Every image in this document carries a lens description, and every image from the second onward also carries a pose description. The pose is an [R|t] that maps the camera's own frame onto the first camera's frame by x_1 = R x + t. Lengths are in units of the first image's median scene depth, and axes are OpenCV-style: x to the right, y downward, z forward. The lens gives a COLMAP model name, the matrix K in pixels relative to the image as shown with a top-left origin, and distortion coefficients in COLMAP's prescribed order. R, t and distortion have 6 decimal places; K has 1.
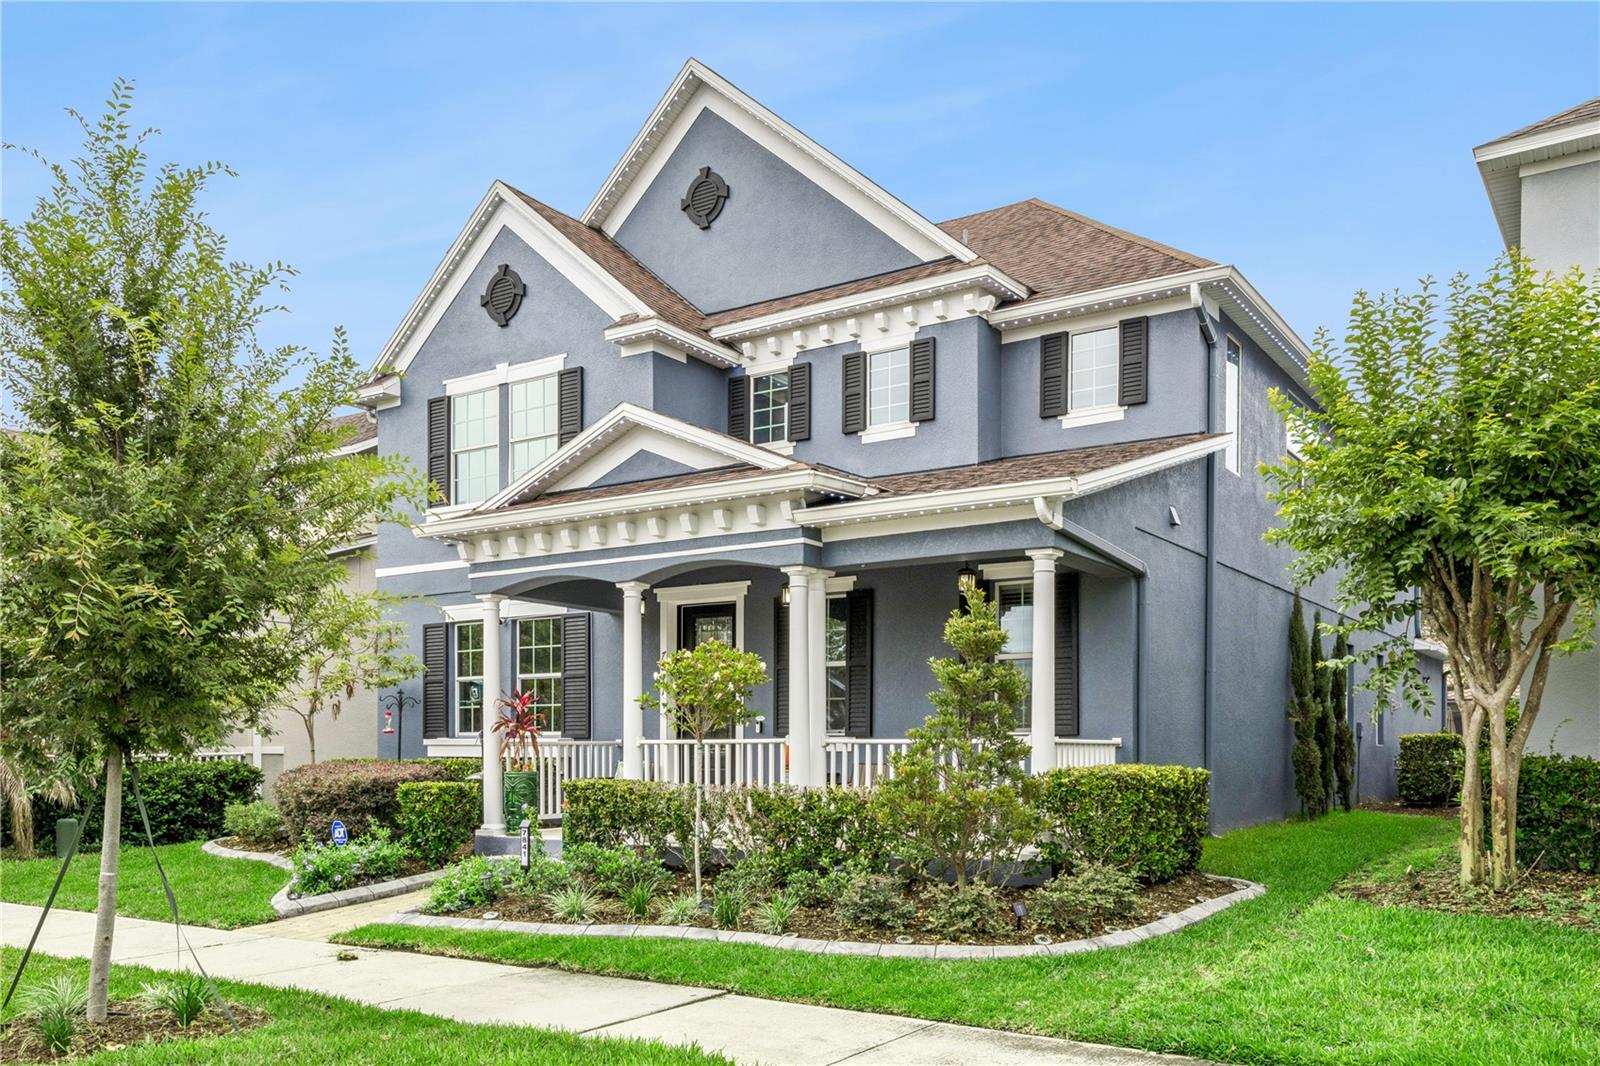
lens RADIAL K [[1314.5, 0, 801.9], [0, 1314.5, 460.2], [0, 0, 1]] dist [0.012295, 0.004789]
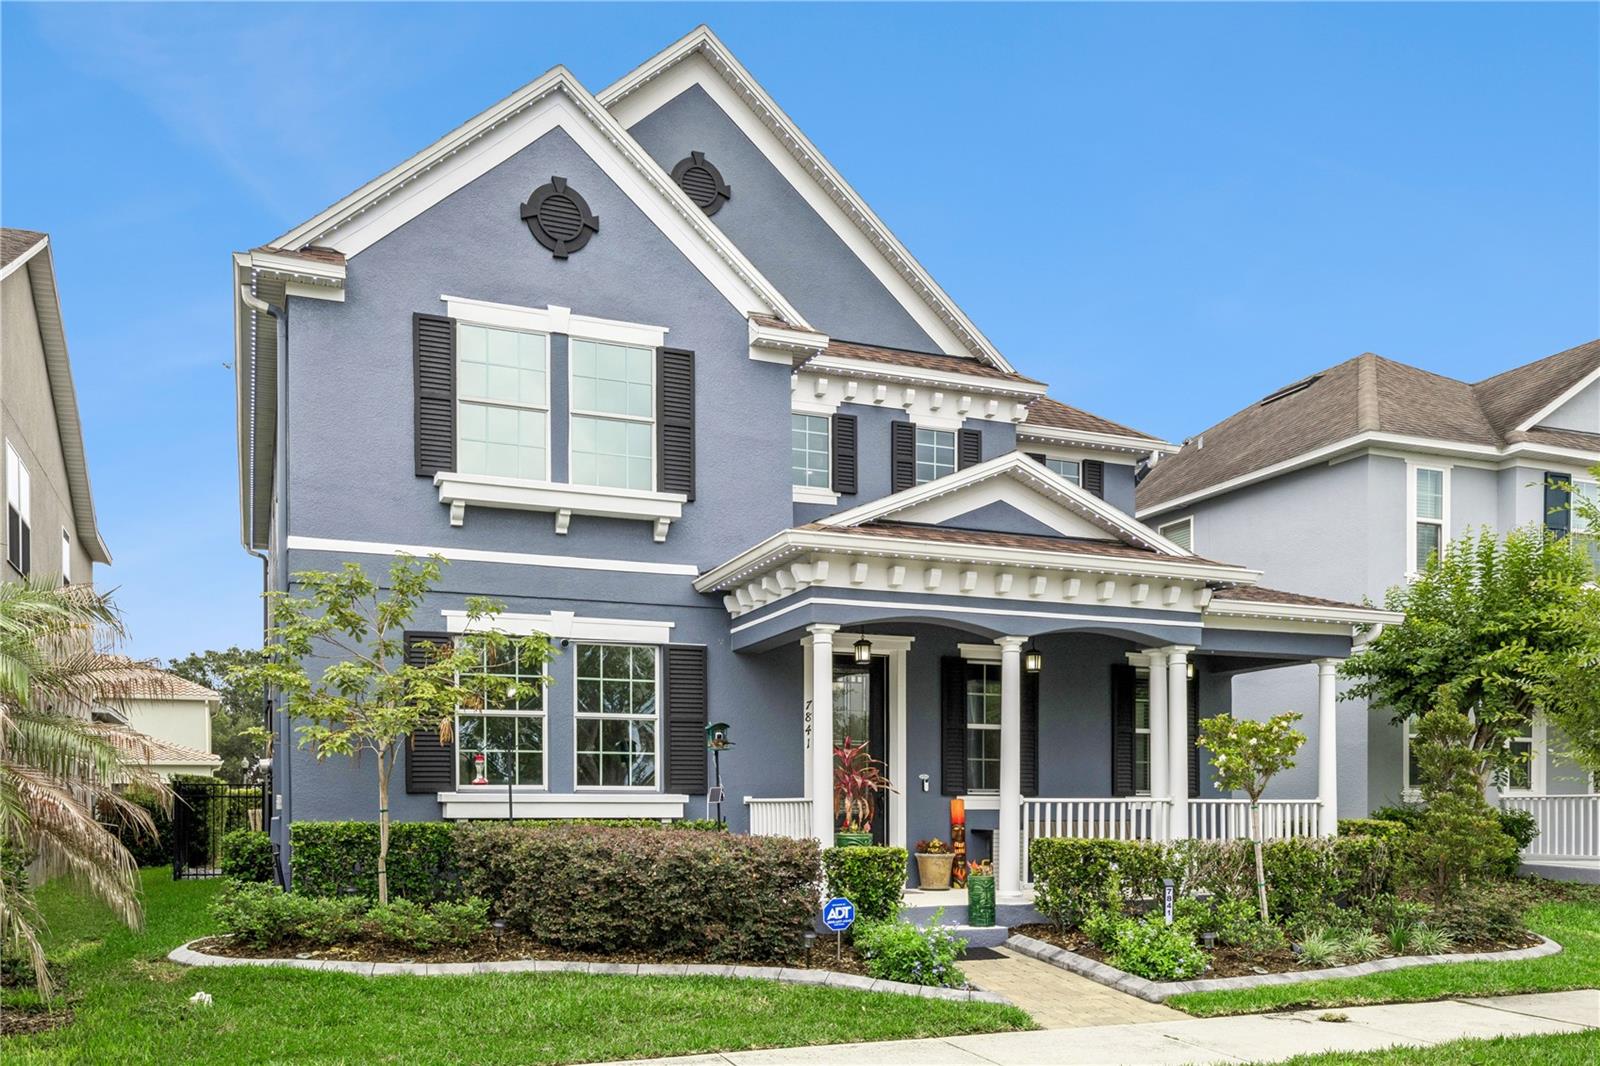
lens RADIAL K [[1341.7, 0, 800.0], [0, 1341.7, 533.0], [0, 0, 1]] dist [0.017781, 0.011650]
pose [[0.532801, 0.168710, 0.829253, -0.855578], [-0.180936, 0.979976, -0.083122, 0.104799], [-0.826671, -0.105754, 0.552658, 0.479088]]
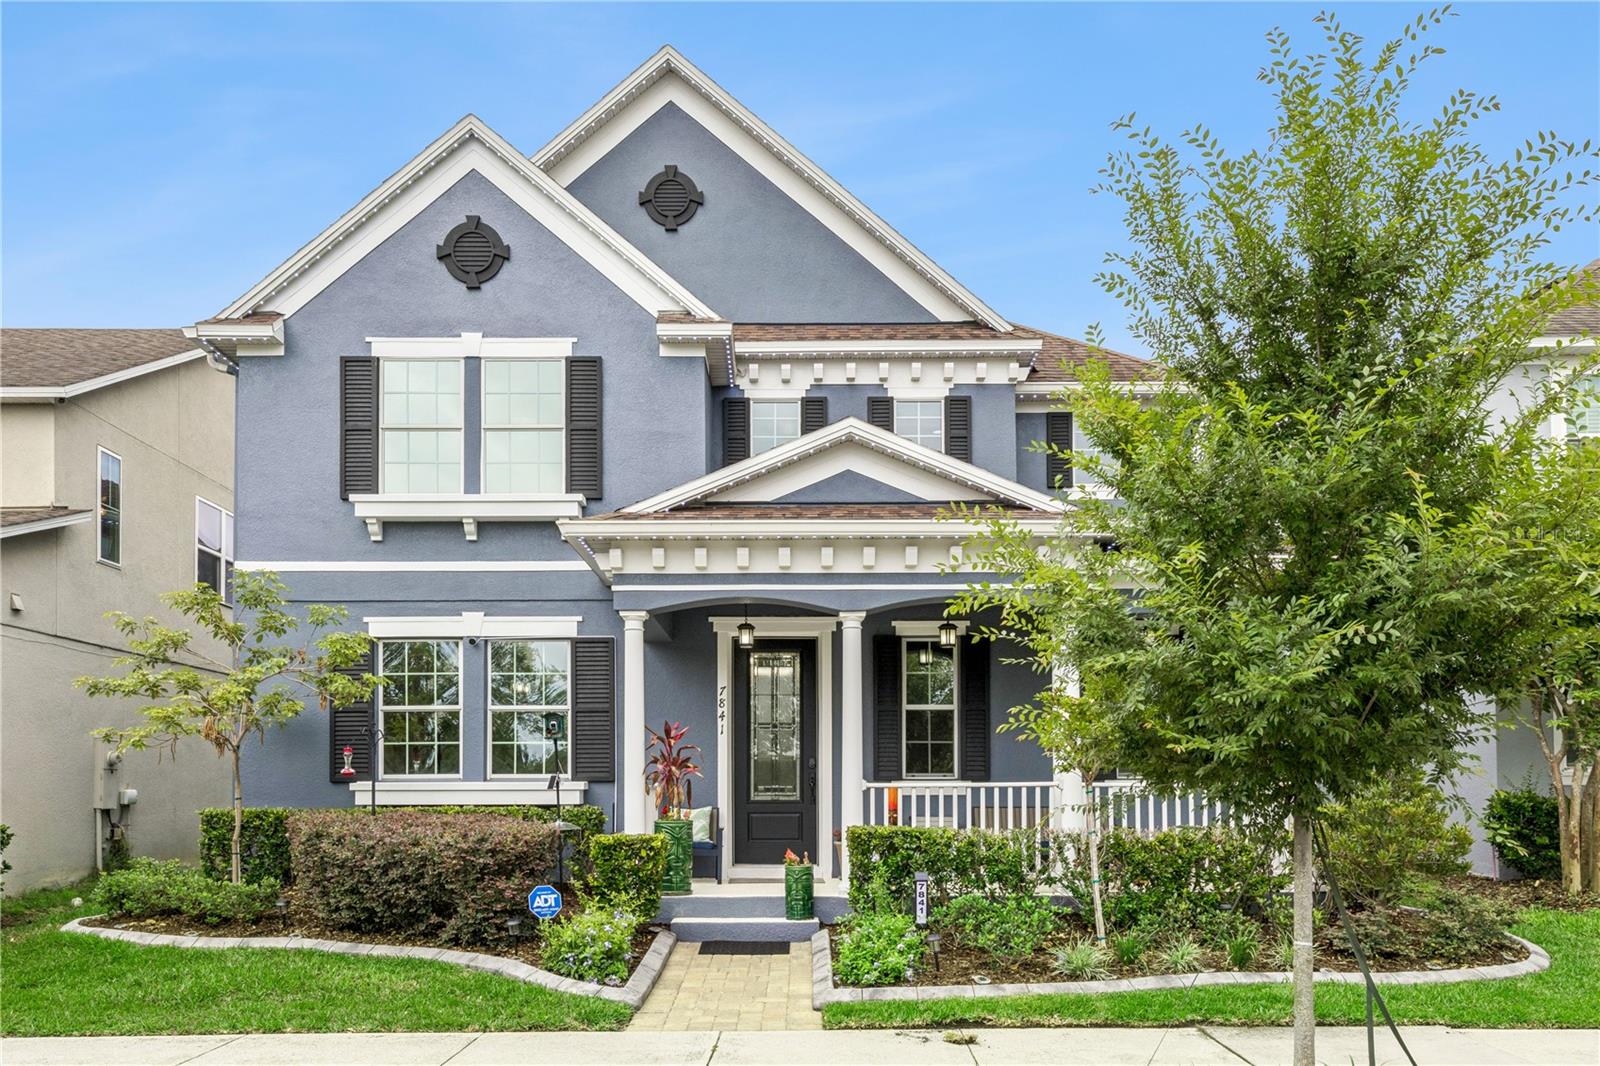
lens RADIAL K [[1276.7, 0, 798.8], [0, 1276.7, 491.2], [0, 0, 1]] dist [0.013054, 0.006228]
pose [[0.818414, 0.128897, 0.559986, -0.548298], [-0.119077, 0.991406, -0.054171, 0.050276], [-0.562156, -0.022347, 0.826729, 0.228623]]
